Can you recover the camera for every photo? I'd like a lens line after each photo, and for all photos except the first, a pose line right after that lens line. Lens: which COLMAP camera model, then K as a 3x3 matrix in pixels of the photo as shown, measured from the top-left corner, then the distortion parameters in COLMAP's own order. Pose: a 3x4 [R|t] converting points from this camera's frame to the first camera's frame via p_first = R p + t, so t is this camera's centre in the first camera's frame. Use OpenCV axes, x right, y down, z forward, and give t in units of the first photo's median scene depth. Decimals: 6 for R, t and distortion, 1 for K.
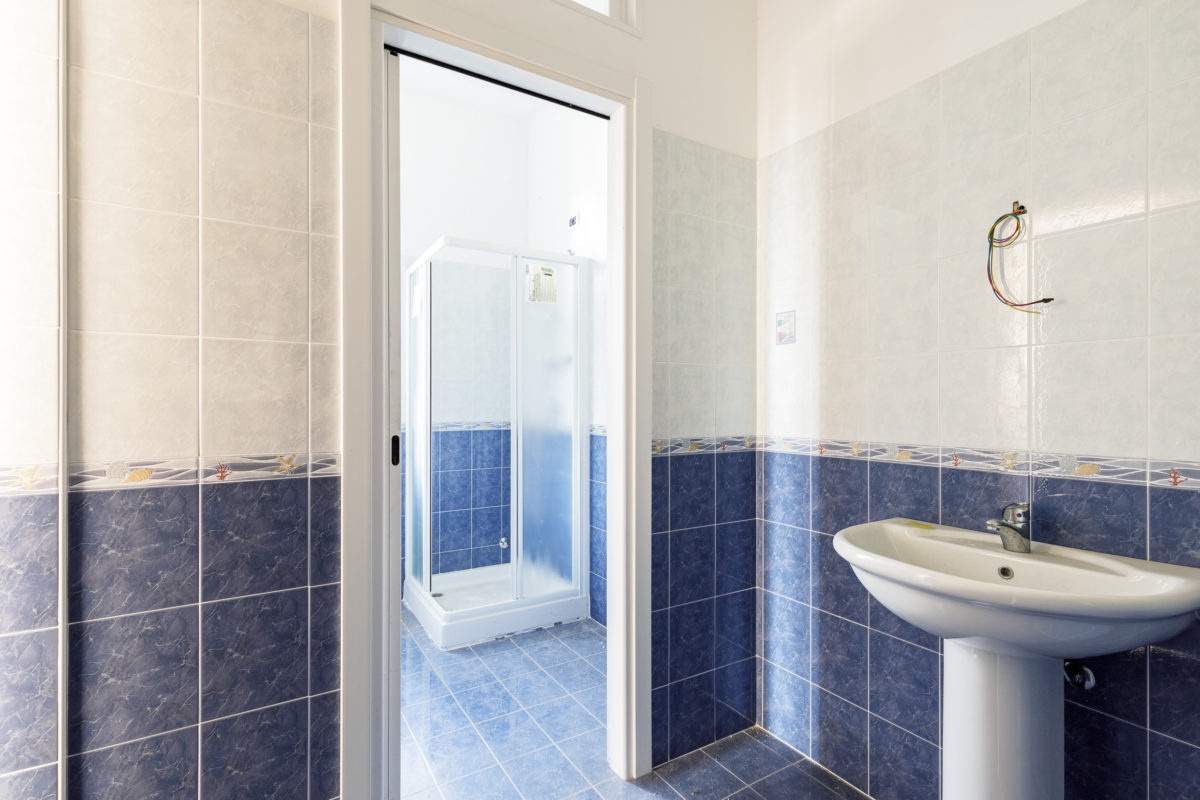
lens RADIAL K [[550.2, 0, 600.5], [0, 550.2, 401.9], [0, 0, 1]] dist [0.017721, 0.000156]
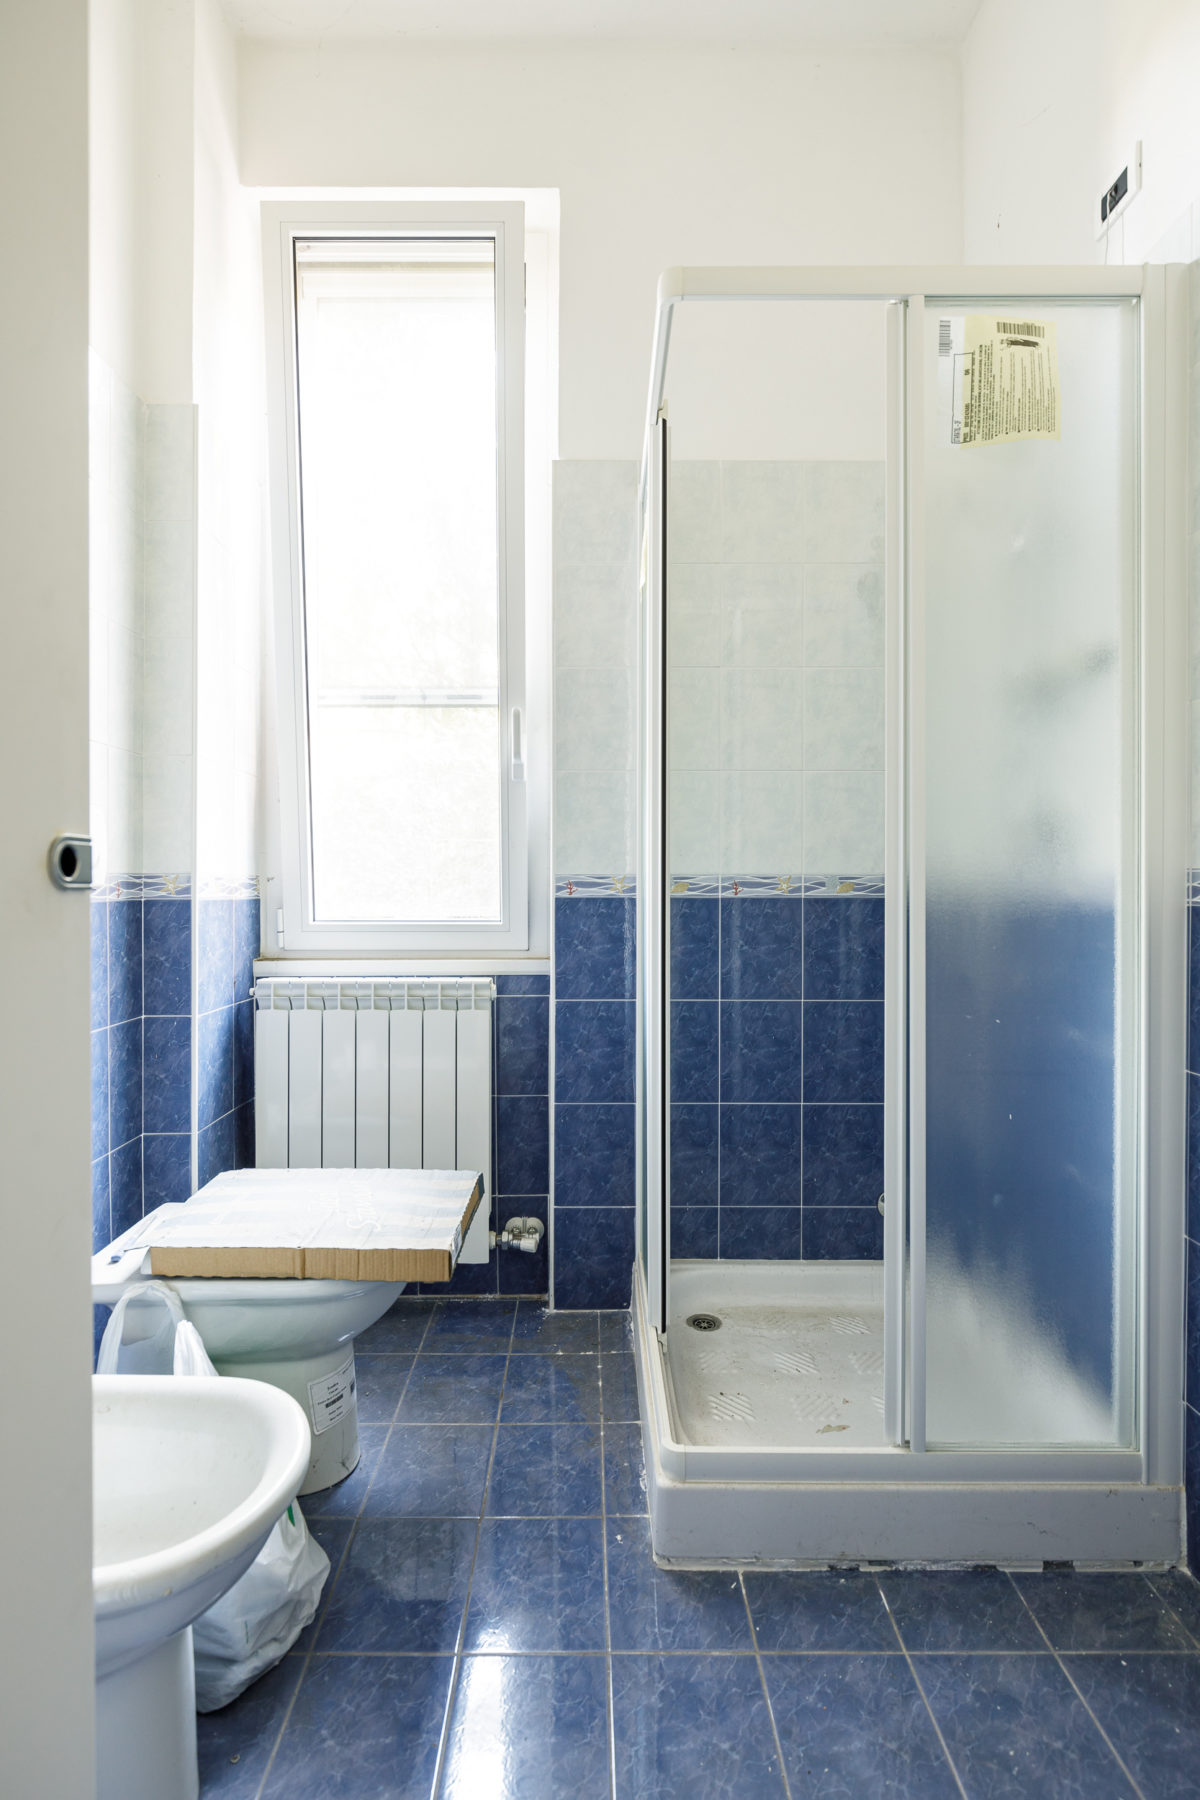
lens RADIAL K [[900.8, 0, 595.0], [0, 900.8, 885.1], [0, 0, 1]] dist [-0.000040, -0.001252]
pose [[0.856154, 0.003807, -0.516707, -0.041936], [0.001141, 0.999956, 0.009259, 0.044748], [0.516720, -0.008517, 0.856112, 0.475058]]
